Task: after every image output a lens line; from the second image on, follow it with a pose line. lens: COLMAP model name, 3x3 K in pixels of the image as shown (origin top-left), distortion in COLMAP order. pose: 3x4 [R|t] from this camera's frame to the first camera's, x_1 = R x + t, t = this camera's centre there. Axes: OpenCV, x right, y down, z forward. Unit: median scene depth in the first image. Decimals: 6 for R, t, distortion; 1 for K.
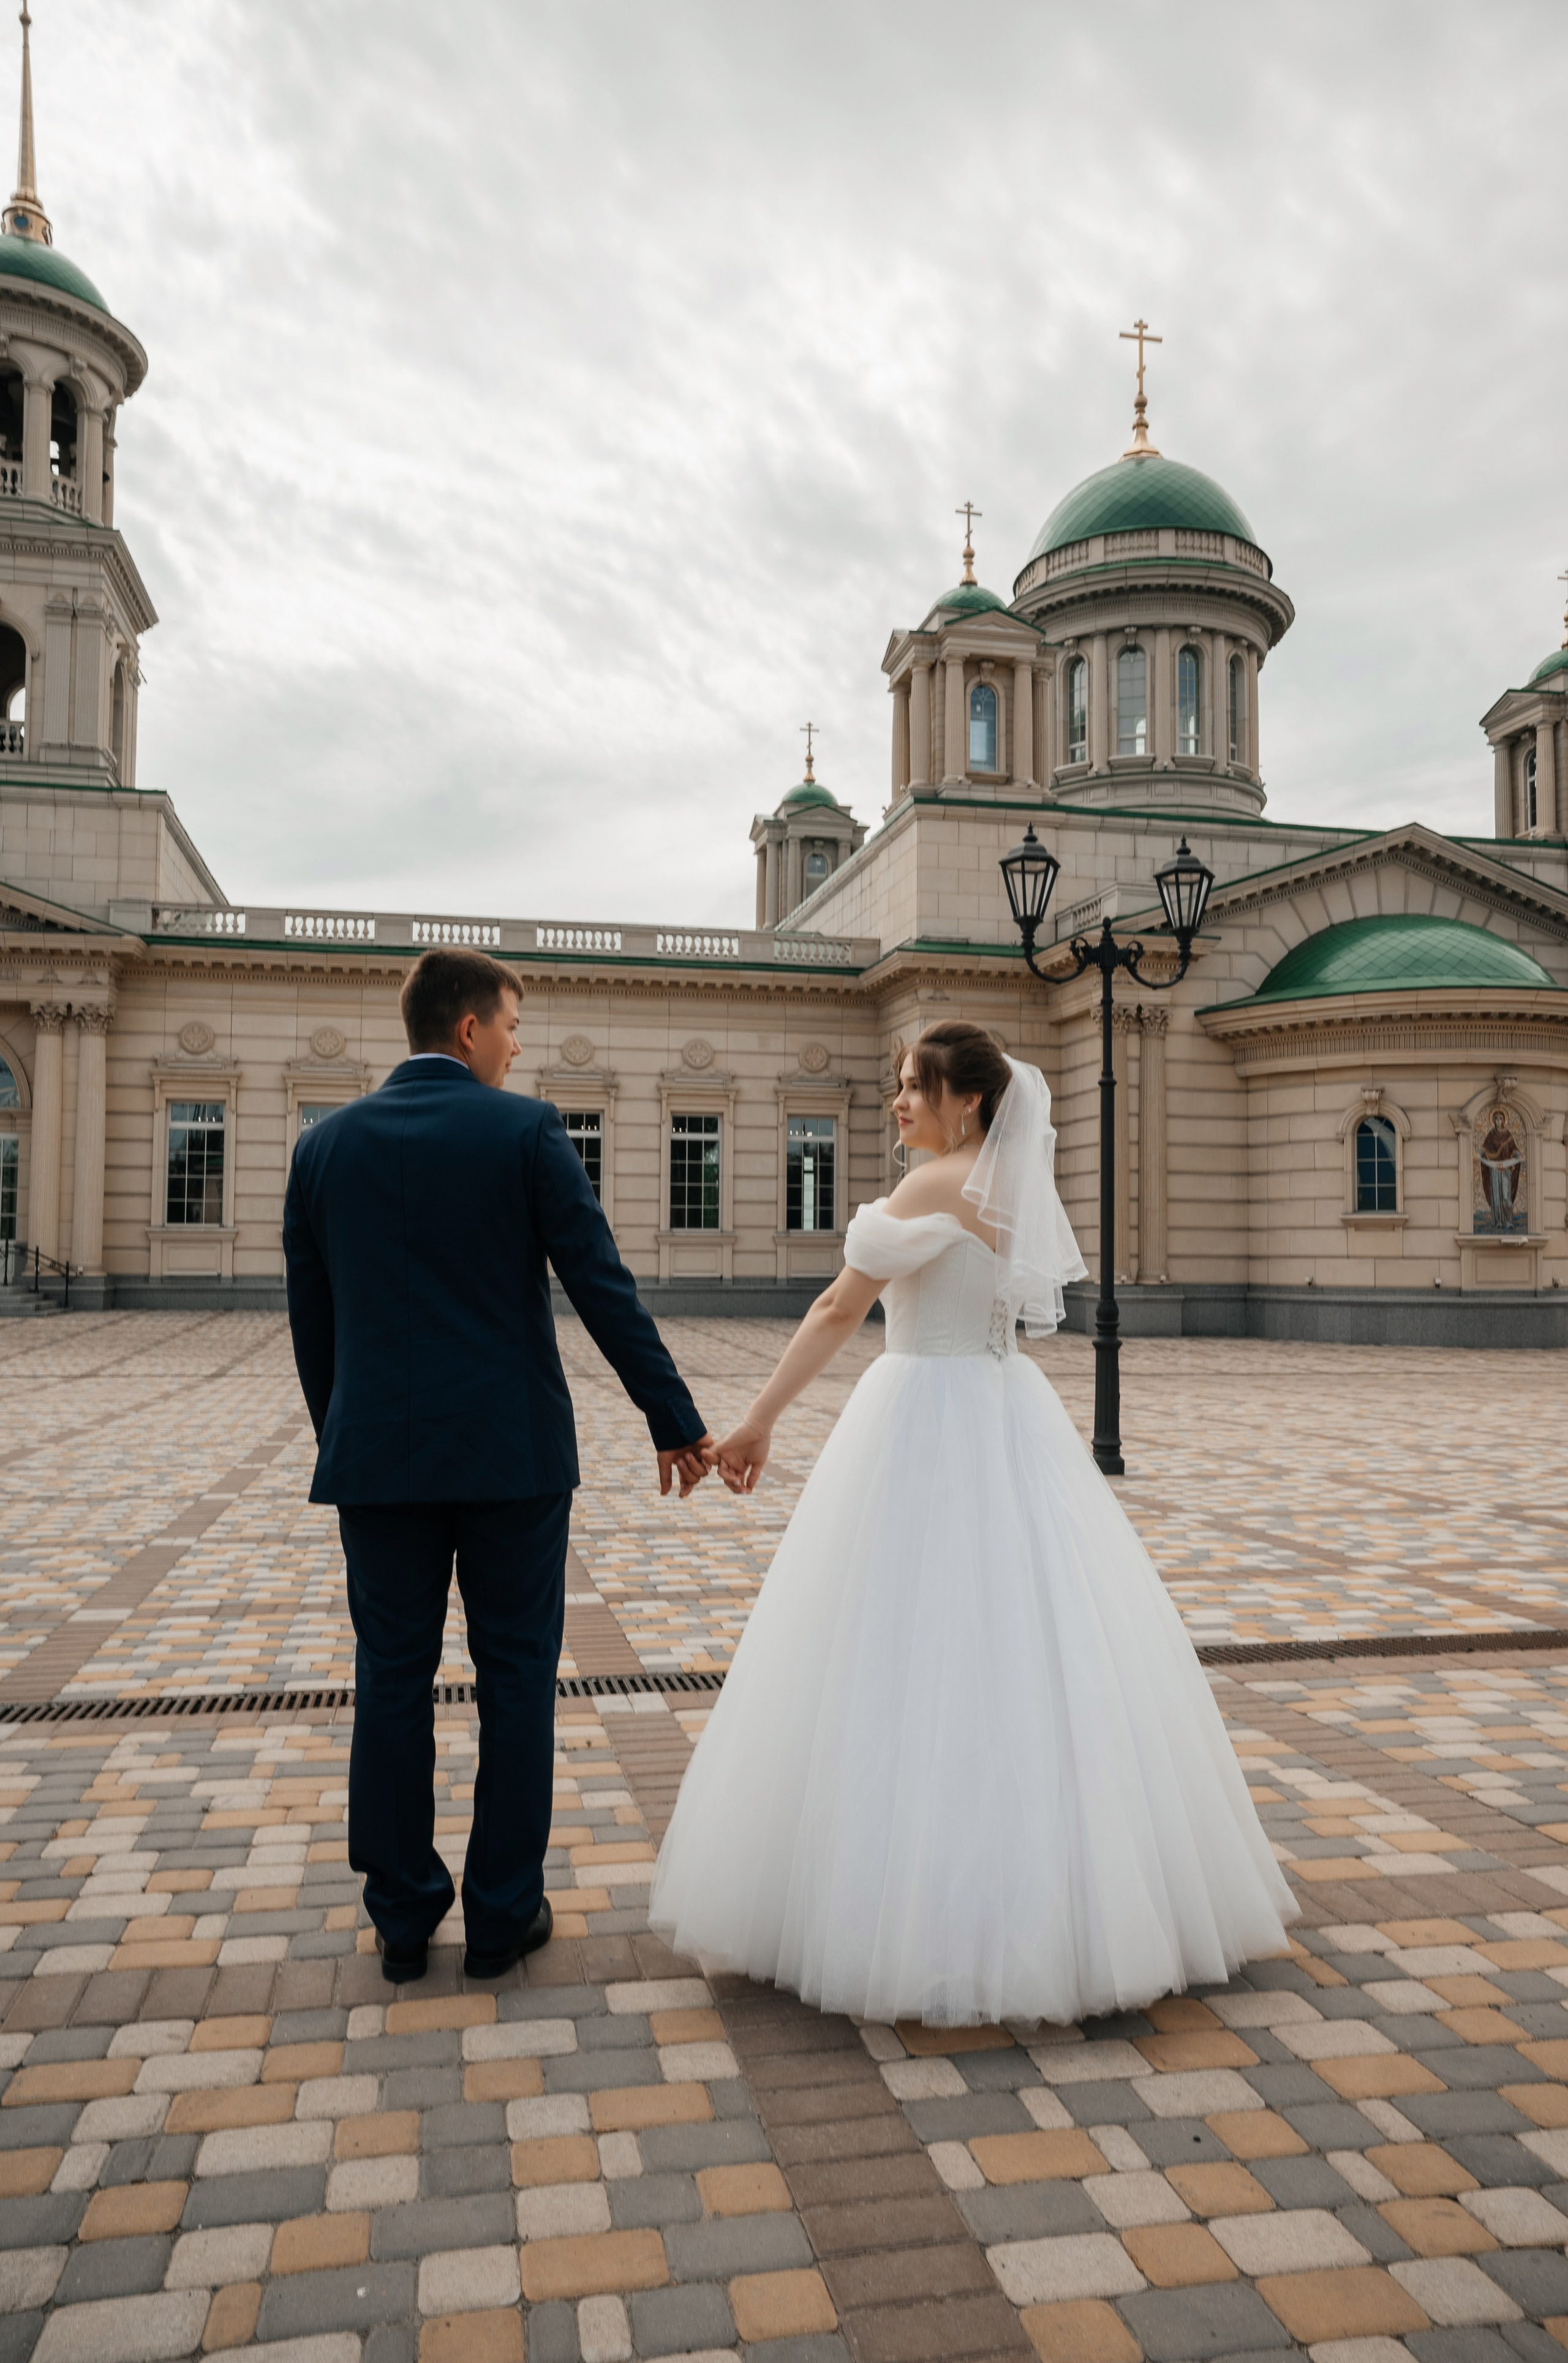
lens RADIAL K [[1596.8, 0, 795.7], [0, 1596.8, 1174.7], [0, 0, 1]] dist [-0.037428, 0.062480]
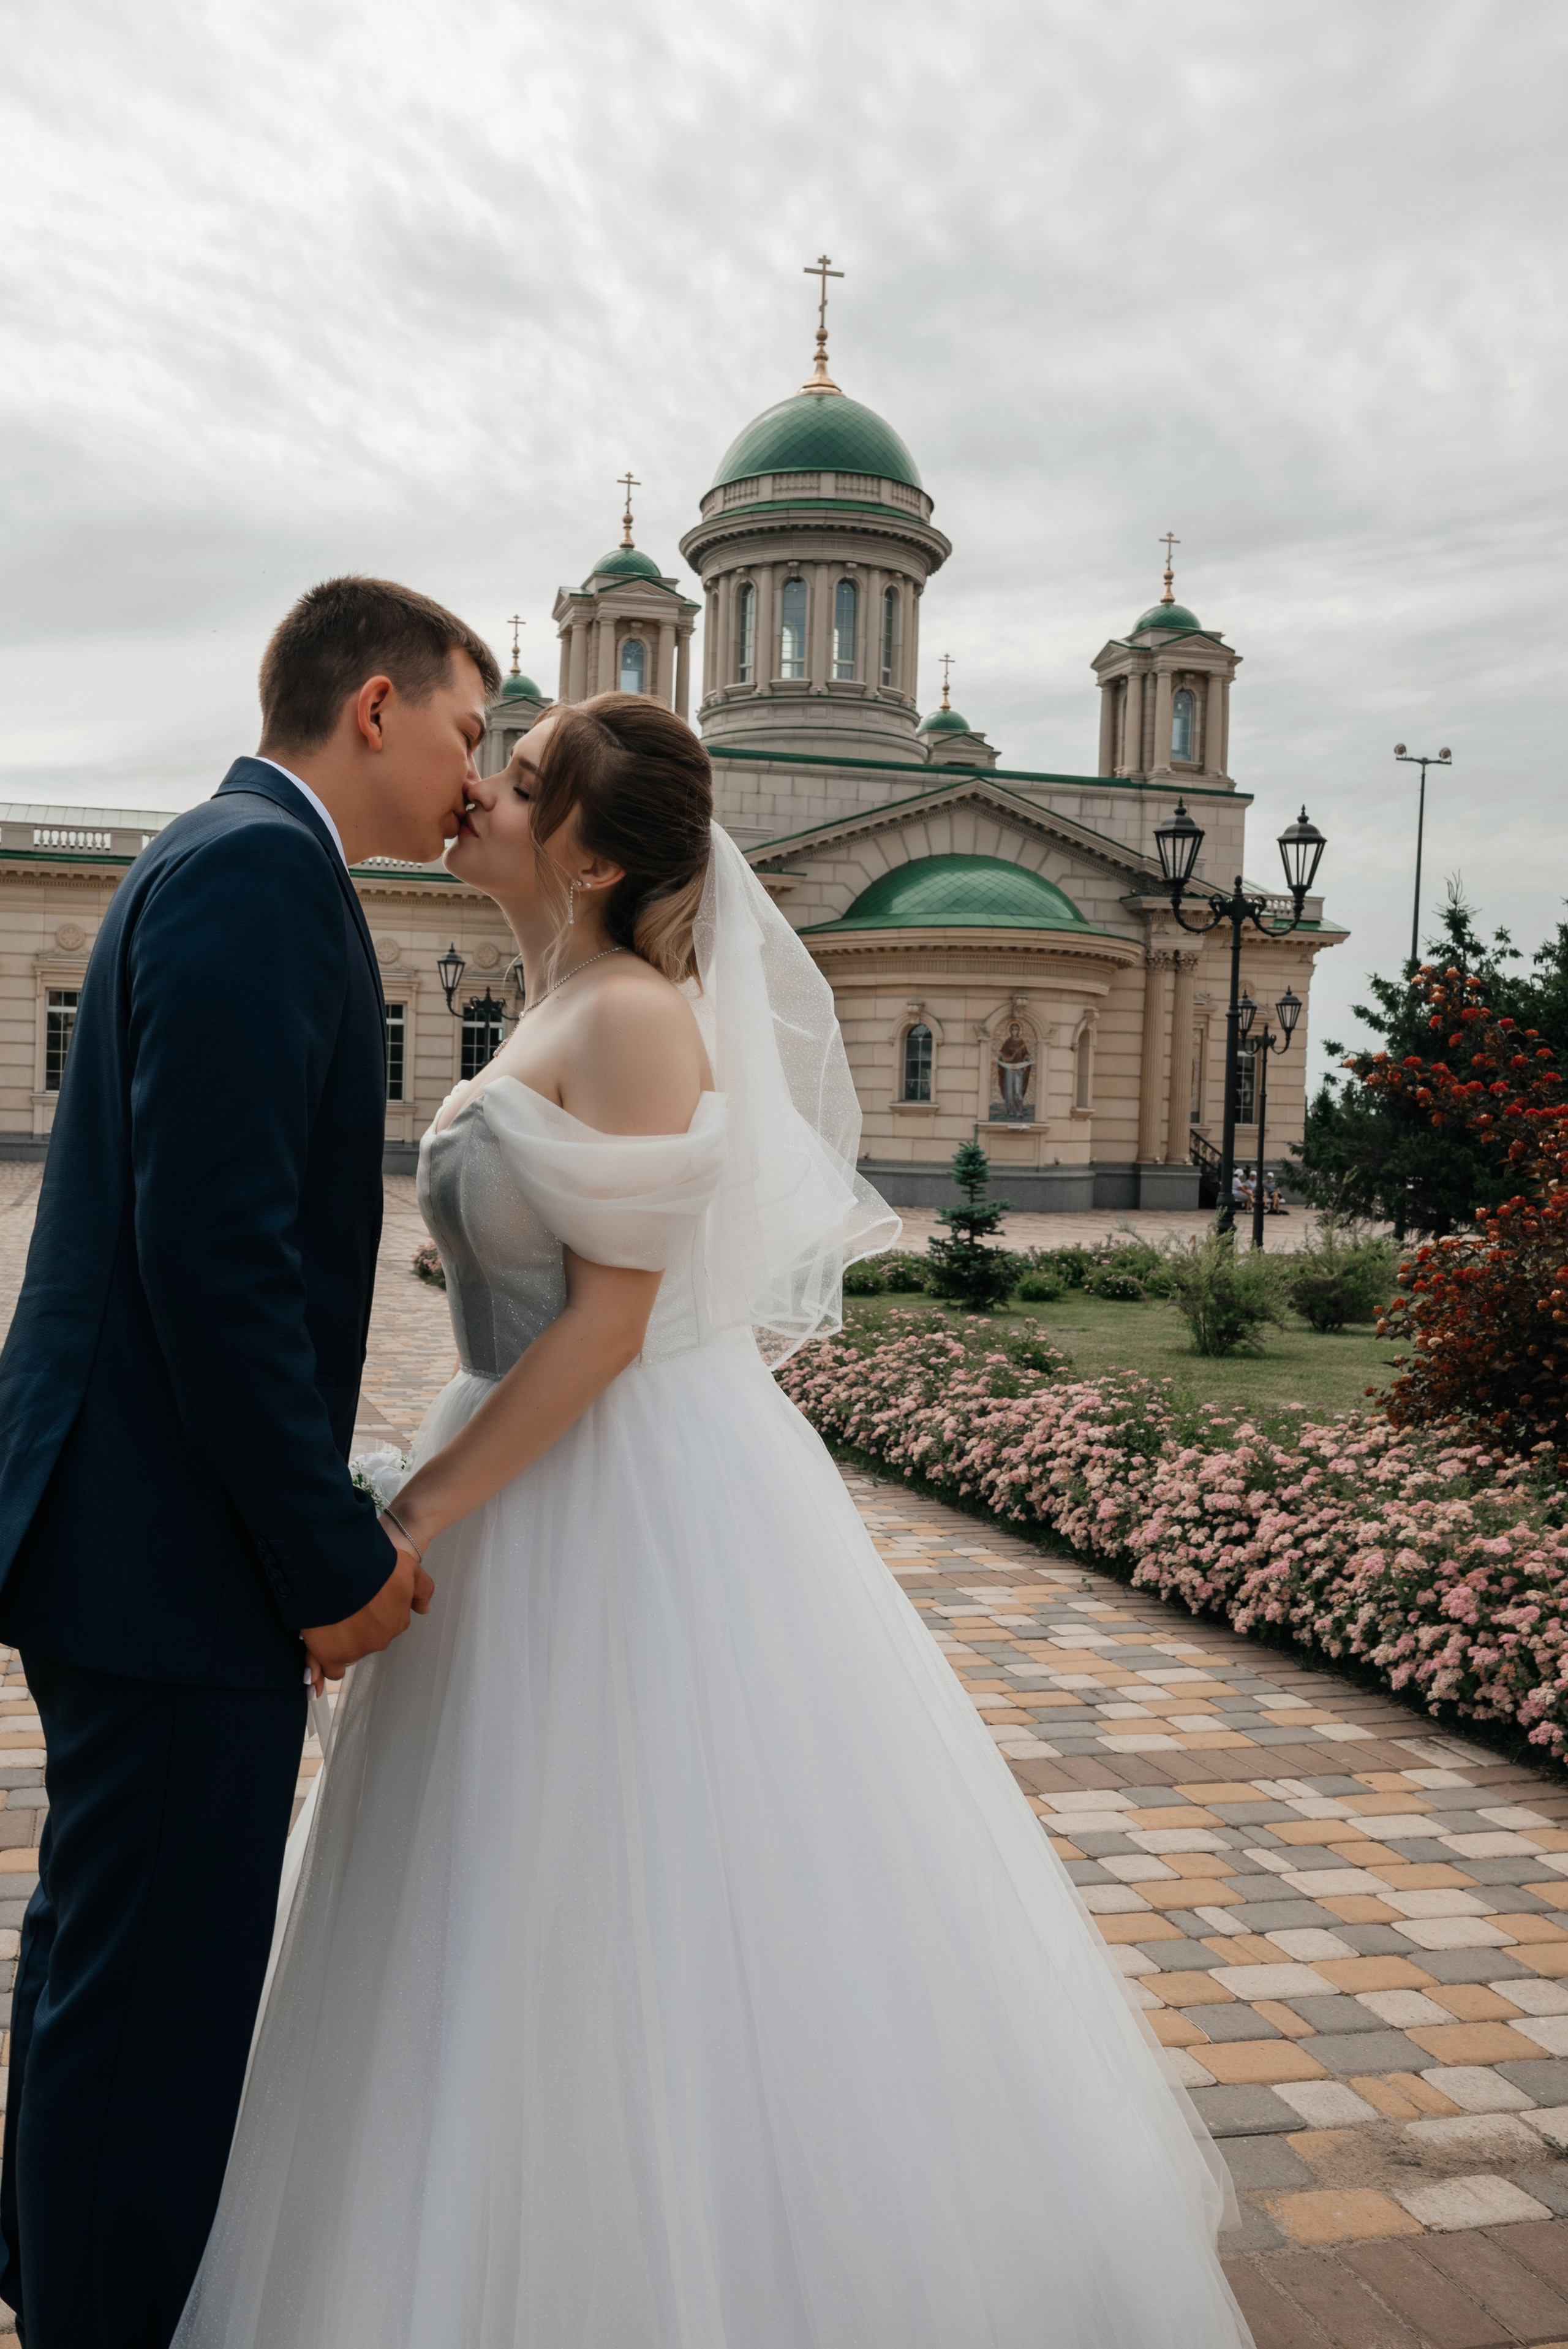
lens RADIAL K [[1915.9, 0, 632.7], [0, 1915.9, 1169.5], [0, 0, 1]] dist [-0.037847, 0.062874]
pose [[0.999431, 0.020829, 0.026545, 0.090753], [-0.022947, 0.996355, 0.082158, -0.037187], [-0.024737, -0.082721, 0.996266, -0.442879]]
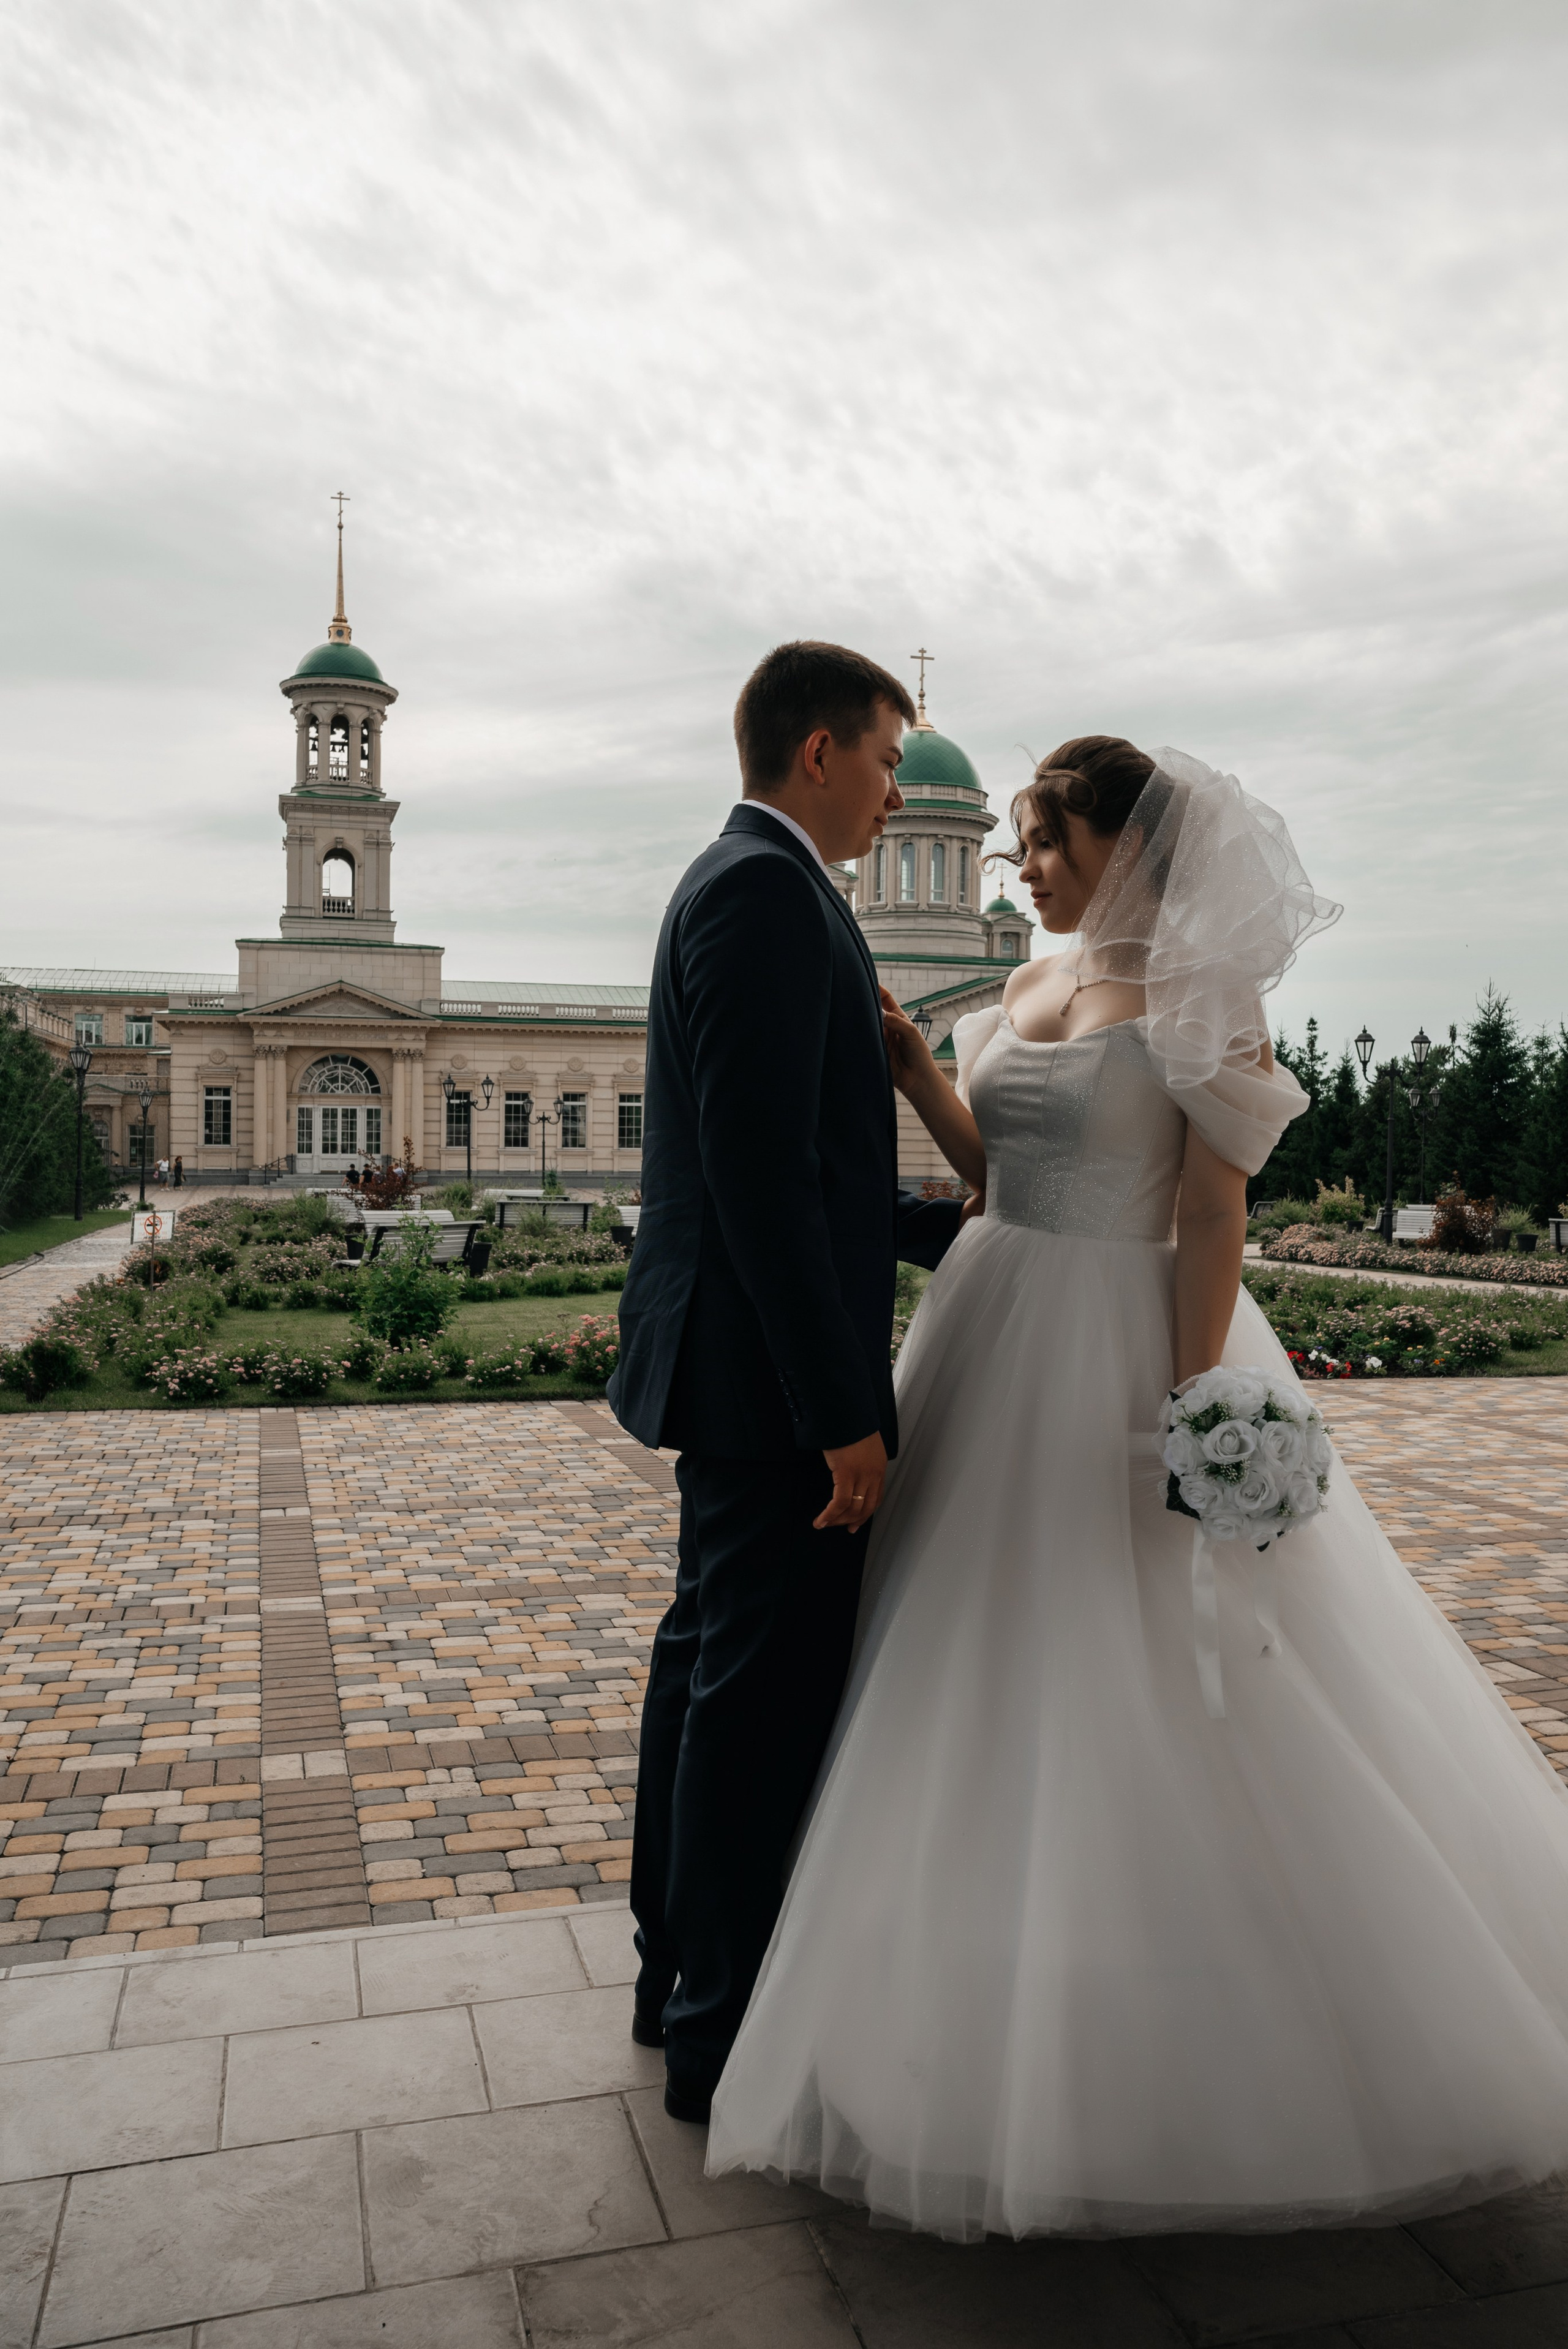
lens RADIAL K [[1831.1, 0, 865.7], [0, 1831.1, 1178.7], [0, 0, 1]] dist [-0.034561, 0.102989]
pose [[0.996229, 0.004582, 0.086637, -0.036704], [-0.011413, 0.996847, 0.078522, -0.127490], [-0.086004, -0.079215, 0.993141, -1.532737]]
